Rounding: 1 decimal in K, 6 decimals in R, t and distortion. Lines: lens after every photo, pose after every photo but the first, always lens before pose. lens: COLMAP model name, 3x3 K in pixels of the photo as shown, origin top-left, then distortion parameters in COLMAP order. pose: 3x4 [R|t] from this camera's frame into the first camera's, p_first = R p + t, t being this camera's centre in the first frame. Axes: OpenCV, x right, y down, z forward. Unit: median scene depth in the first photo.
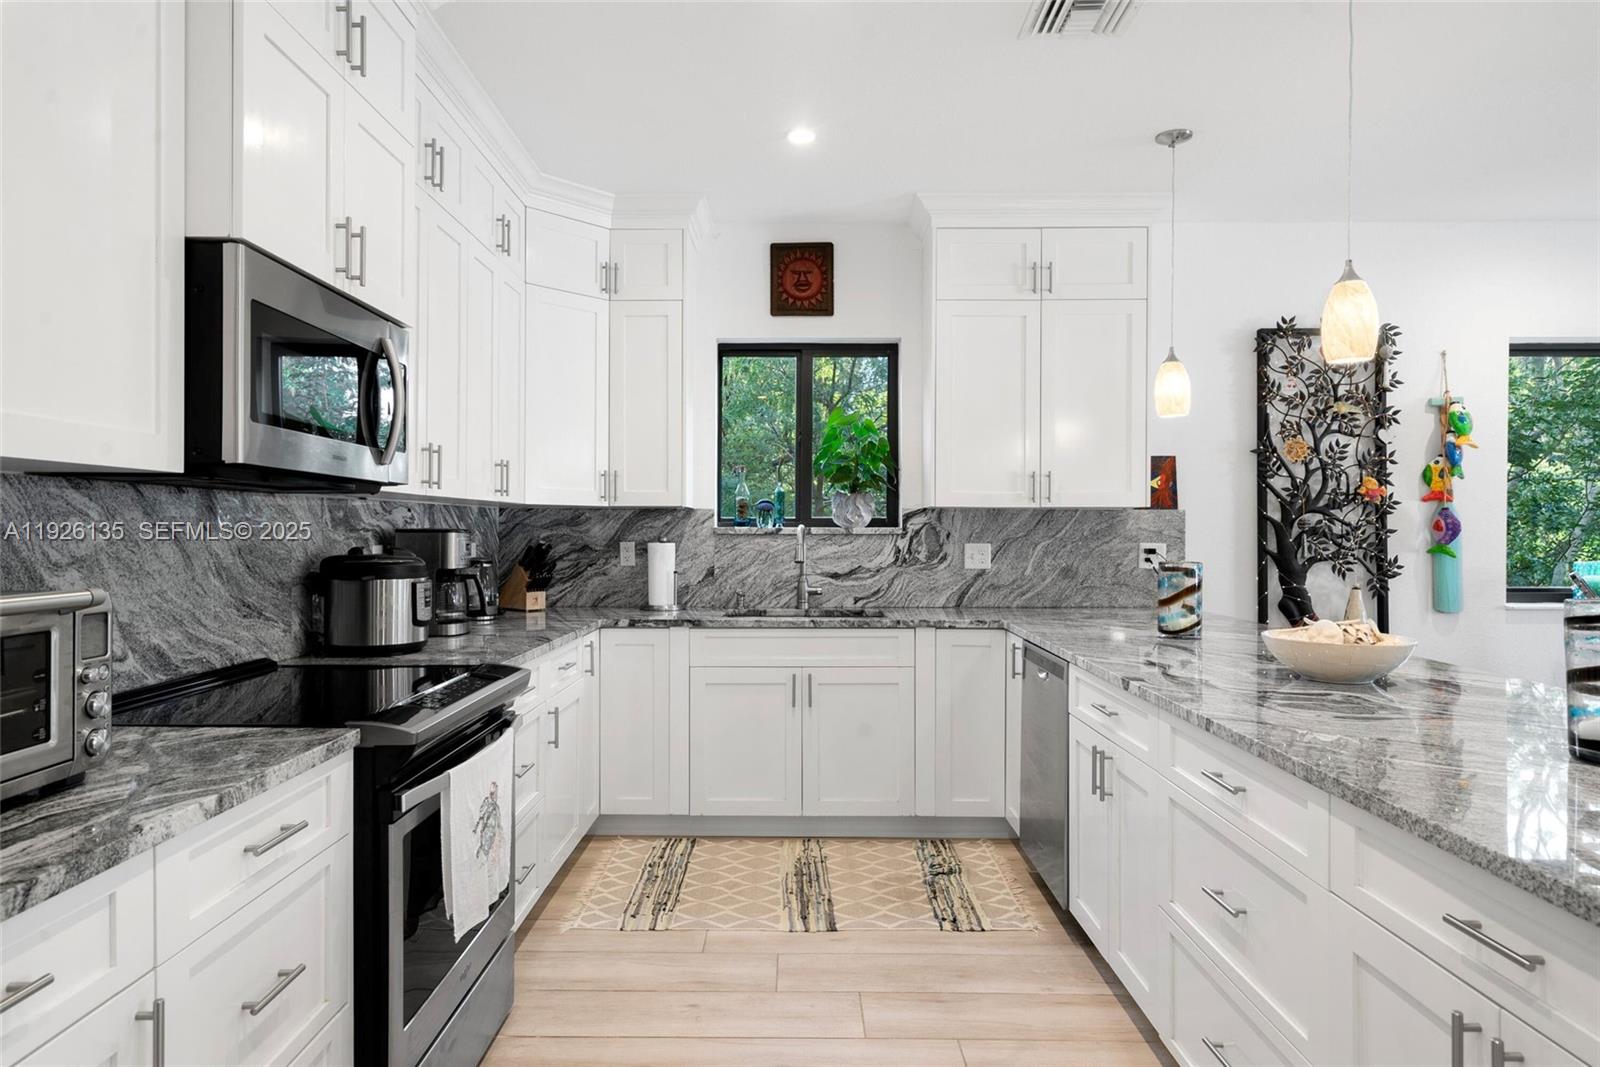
lens RADIAL K [[927.7, 0, 800.0], [0, 927.7, 533.5], [0, 0, 1]] dist [0.000552, -0.000236]
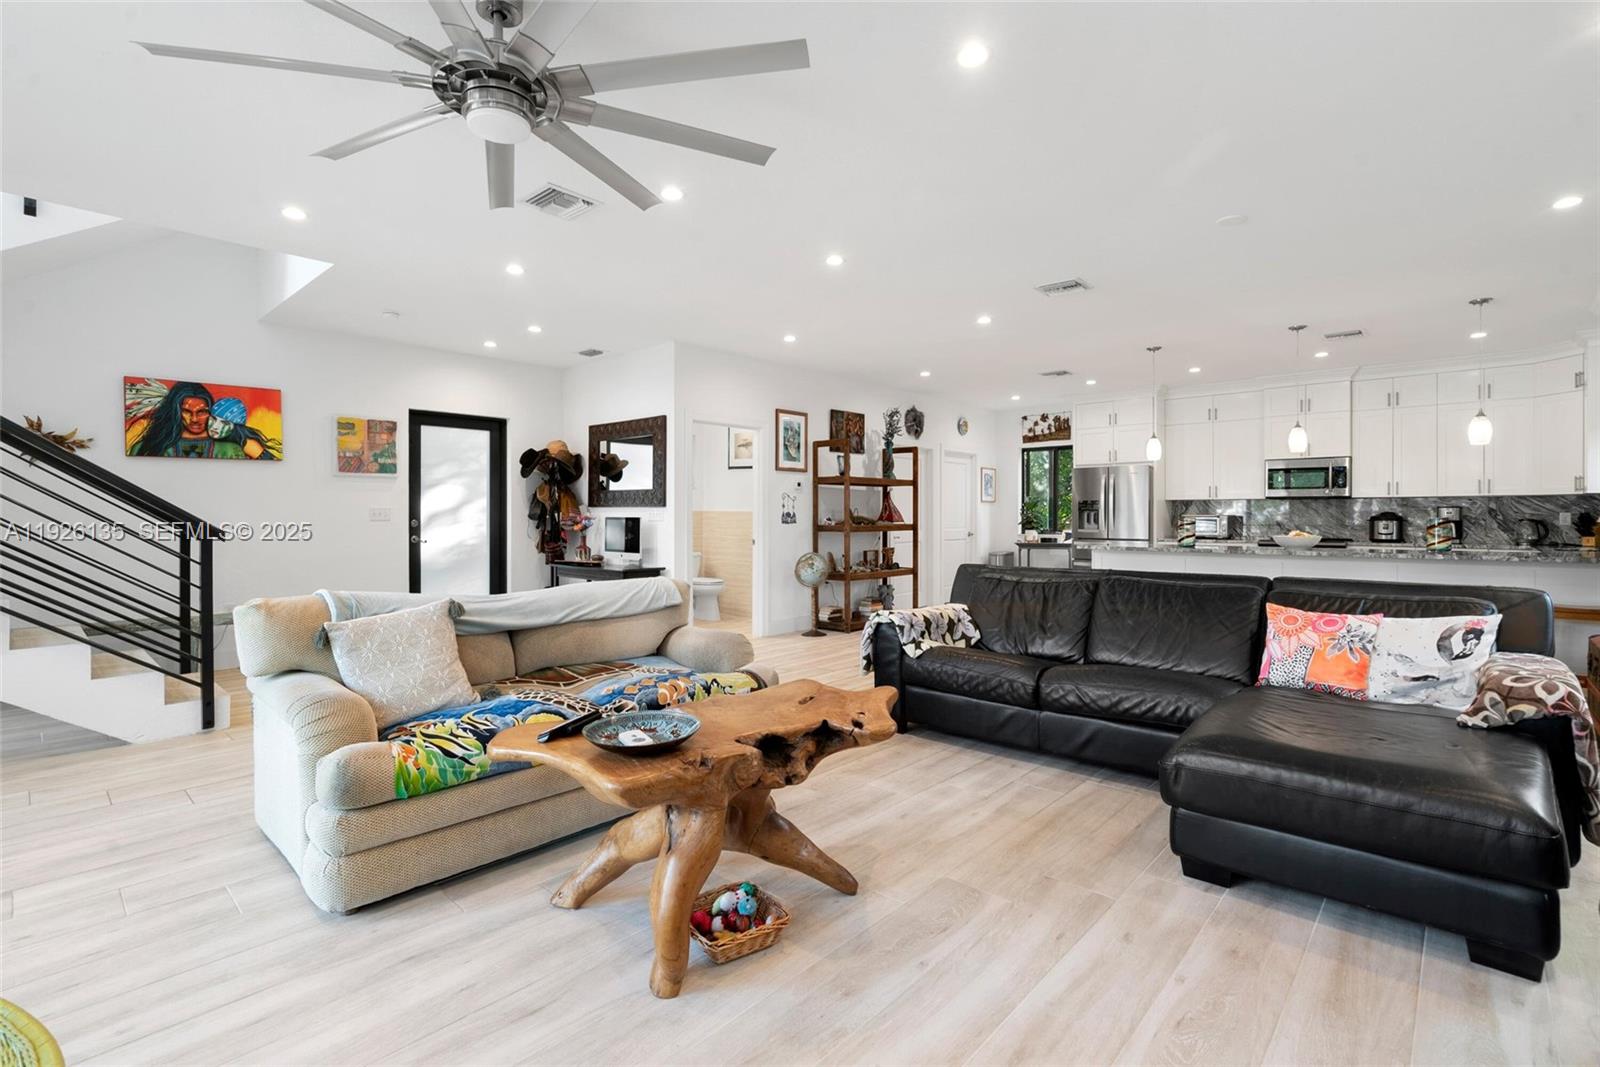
lens RADIAL K [[736.7, 0, 800.0], [0, 736.7, 533.5], [0, 0, 1]] dist [-0.000307, 0.000245]
pose [[-0.667489, 0.017541, -0.744413, 1.930959], [-0.003705, 0.999632, 0.026878, 0.017642], [0.744610, 0.020699, -0.667178, 0.755146]]
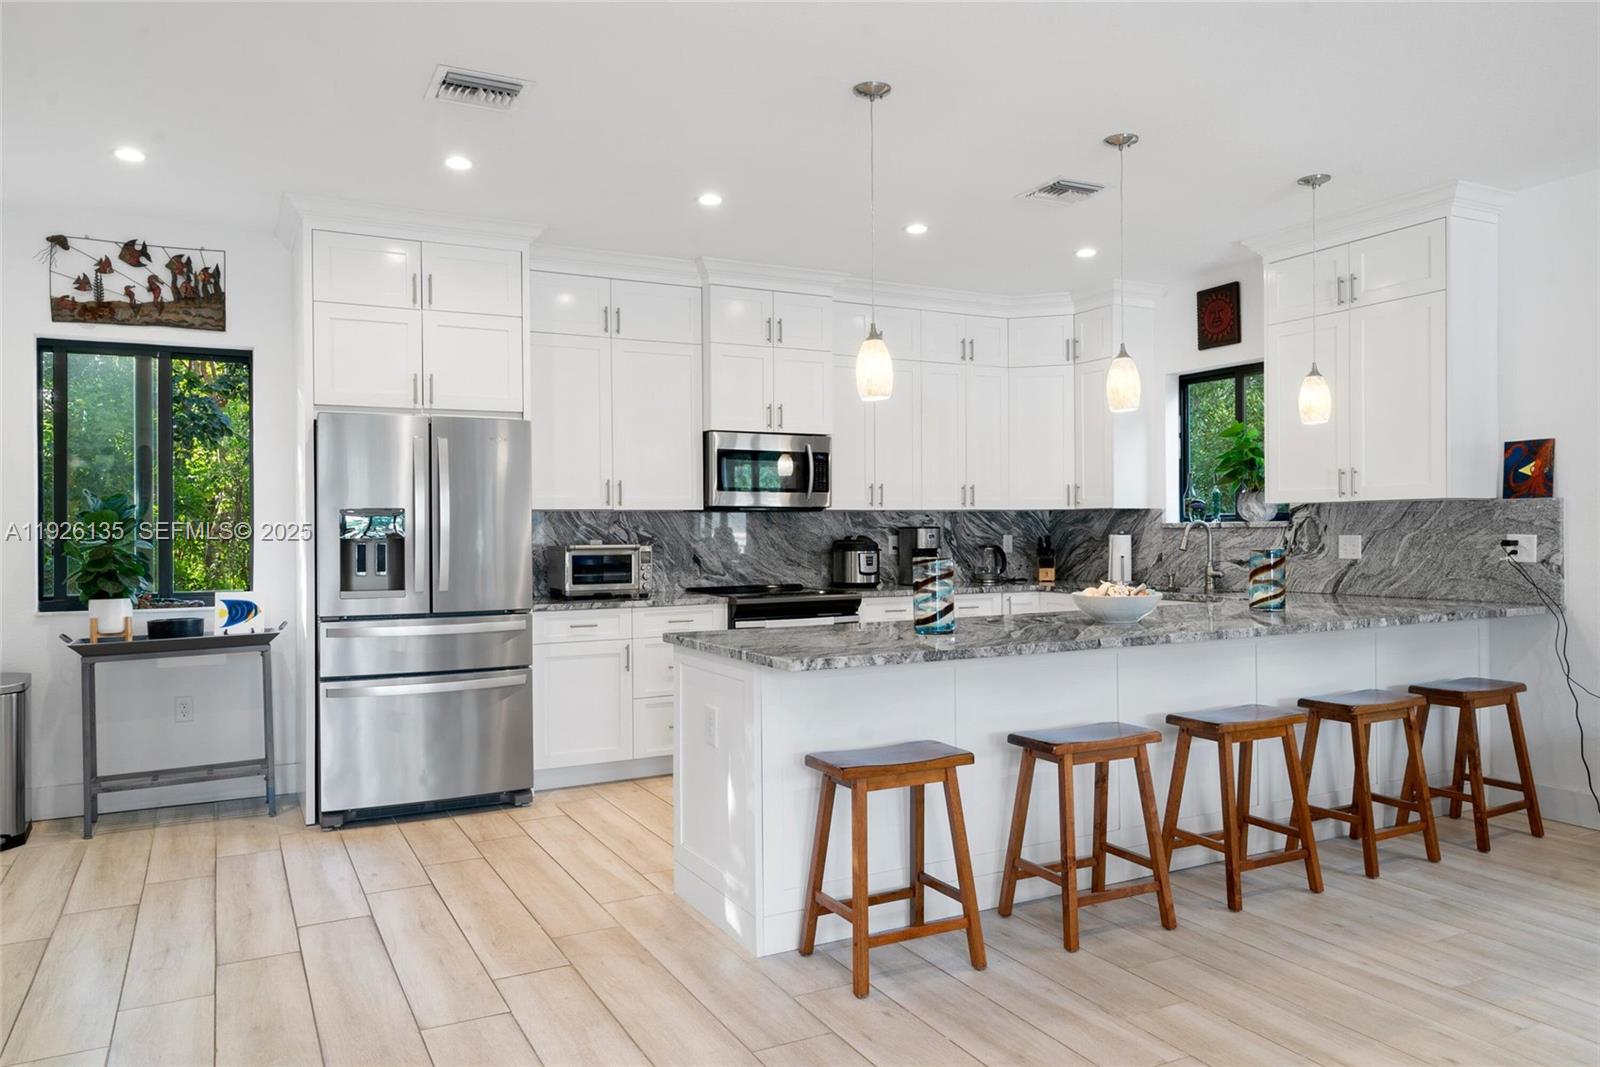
lens RADIAL K [[1093.6, 0, 800.0], [0, 1093.6, 533.5], [0, 0, 1]] dist [-0.003264, -0.001462]
pose [[0.473984, -0.002616, -0.880529, 1.000633], [0.005633, 0.999984, 0.000061, 0.005164], [0.880515, -0.004989, 0.473992, -0.156230]]
